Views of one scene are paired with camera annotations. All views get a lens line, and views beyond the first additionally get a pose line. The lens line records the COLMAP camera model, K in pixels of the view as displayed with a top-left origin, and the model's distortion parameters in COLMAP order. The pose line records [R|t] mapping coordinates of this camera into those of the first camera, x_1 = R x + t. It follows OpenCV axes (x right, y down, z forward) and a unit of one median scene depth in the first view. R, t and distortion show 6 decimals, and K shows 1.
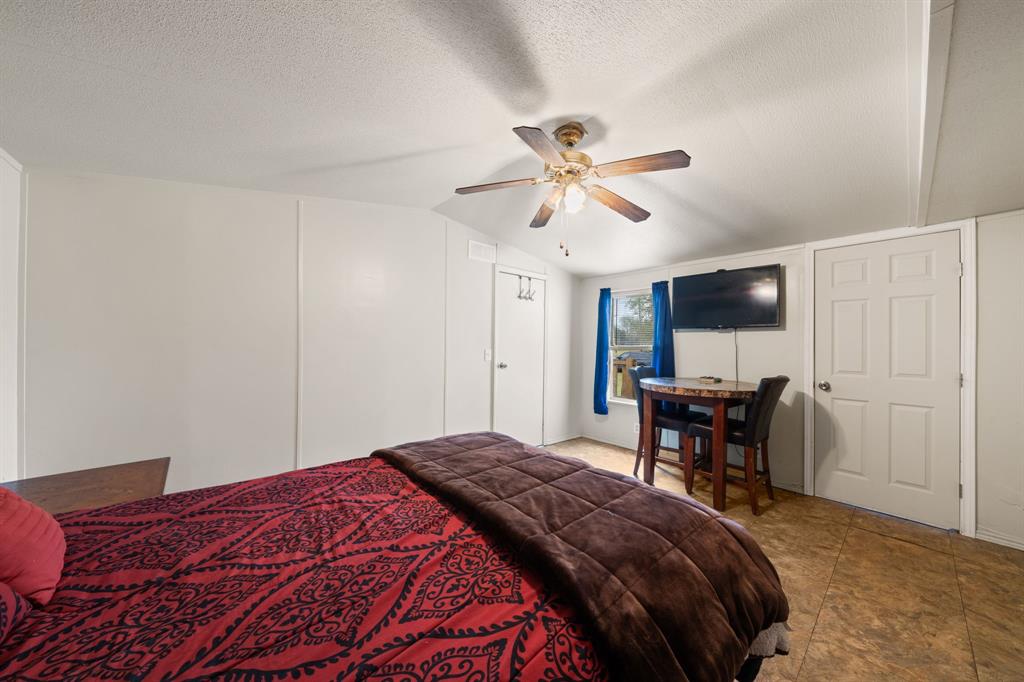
lens RADIAL K [[341.1, 0, 518.2], [0, 341.1, 345.9], [0, 0, 1]] dist [-0.011407, 0.000003]
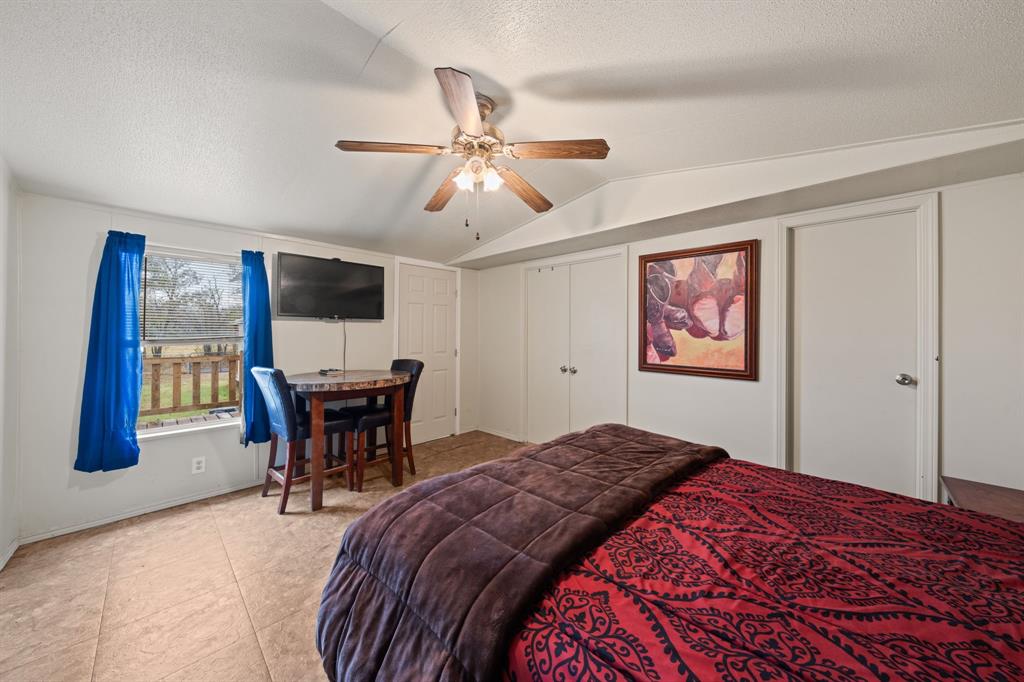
lens RADIAL K [[356.6, 0, 512.0], [0, 356.6, 341.0], [0, 0, 1]] dist [-0.000638, -0.000032]
pose [[-0.073690, -0.031234, 0.996792, -1.197070], [0.004711, 0.999487, 0.031666, -0.045495], [-0.997270, 0.007029, -0.073505, 1.464361]]
